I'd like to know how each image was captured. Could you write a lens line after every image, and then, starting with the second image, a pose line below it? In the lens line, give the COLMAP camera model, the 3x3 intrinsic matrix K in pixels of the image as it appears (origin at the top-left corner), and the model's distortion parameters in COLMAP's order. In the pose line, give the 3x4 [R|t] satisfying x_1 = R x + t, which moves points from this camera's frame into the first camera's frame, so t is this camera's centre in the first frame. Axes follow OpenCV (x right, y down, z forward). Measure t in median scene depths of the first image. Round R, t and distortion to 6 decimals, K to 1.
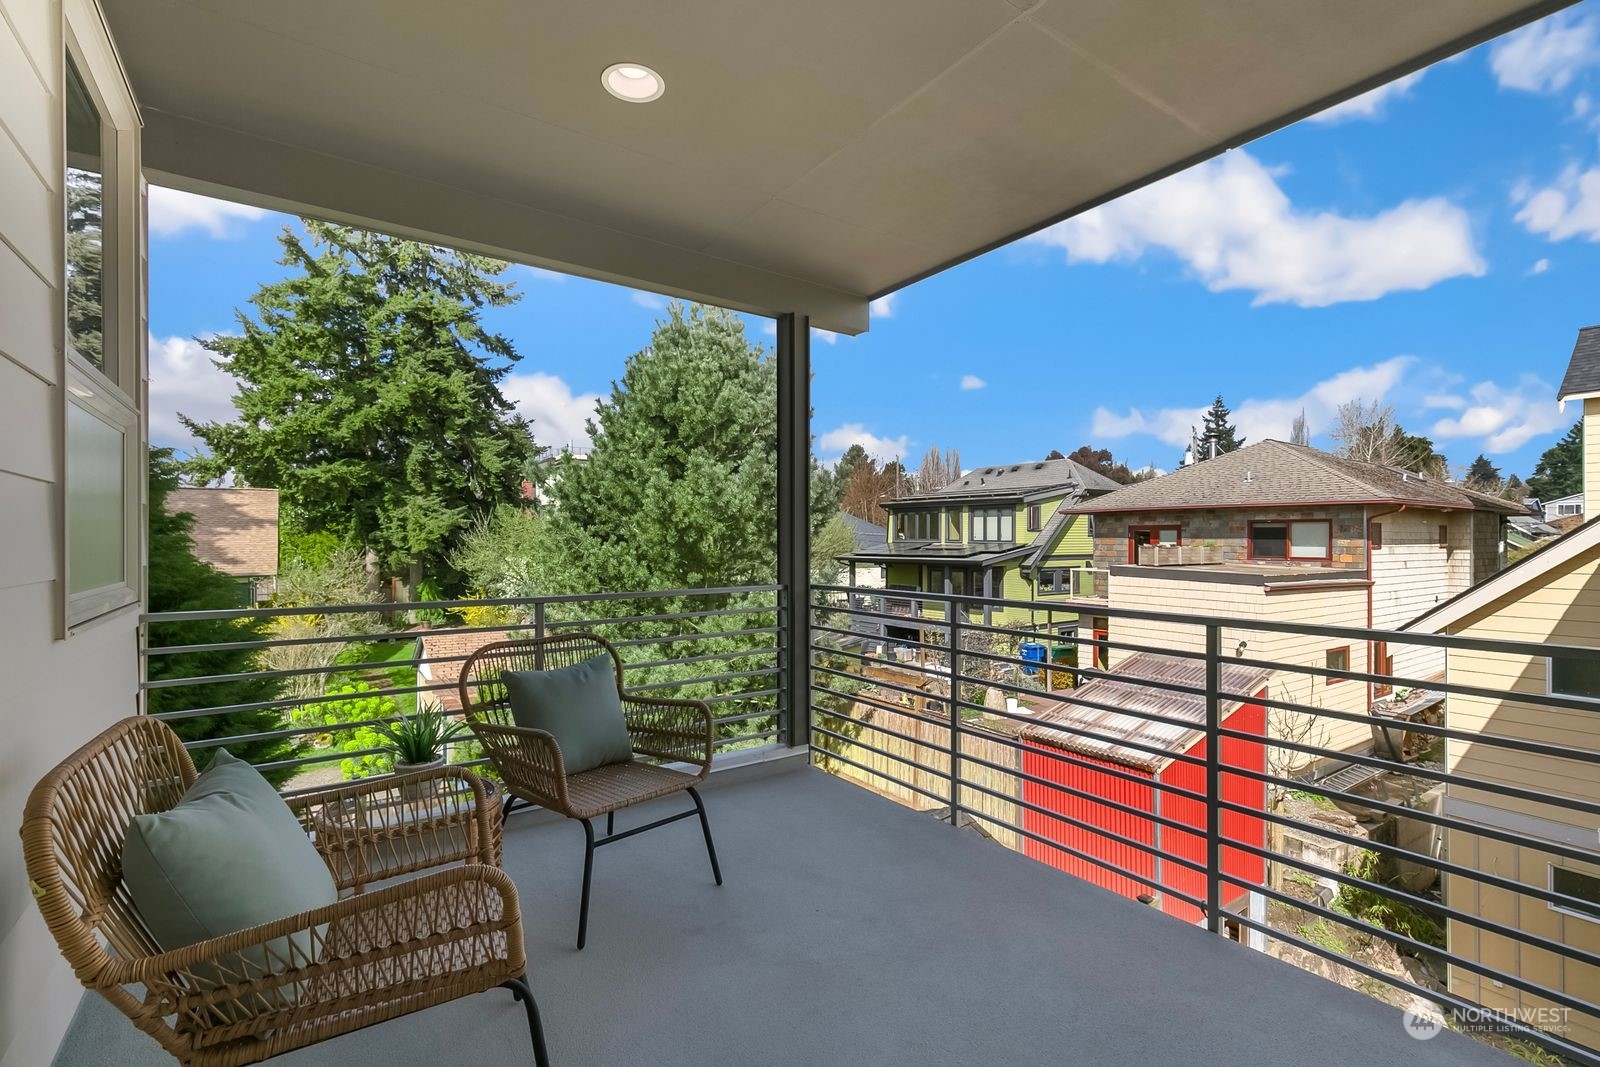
lens RADIAL K [[725.8, 0, 803.7], [0, 725.8, 532.5], [0, 0, 1]] dist [-0.002074, 0.000583]
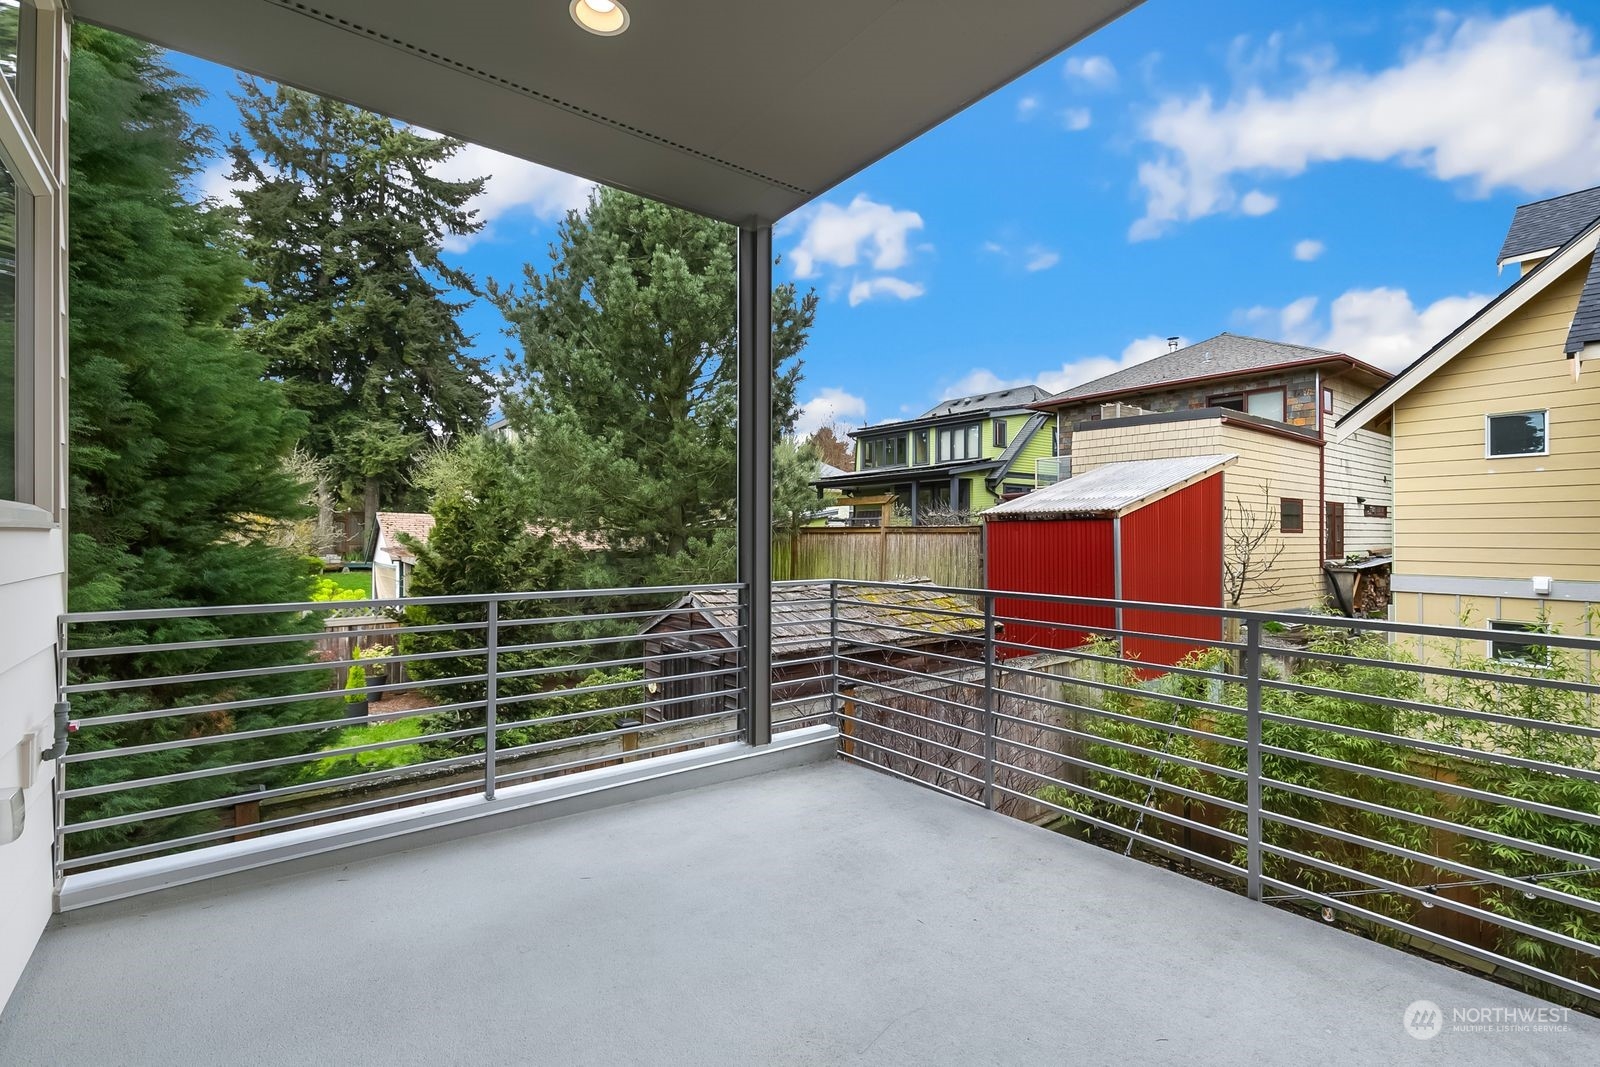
lens RADIAL K [[725.8, 0, 806.1], [0, 725.8, 530.0], [0, 0, 1]] dist [-0.002074, 0.000583]
pose [[0.998954, -0.000168, 0.045728, 0.001757], [0.000155, 1.000000, 0.000287, 0.106998], [-0.045728, -0.000279, 0.998954, 0.003587]]
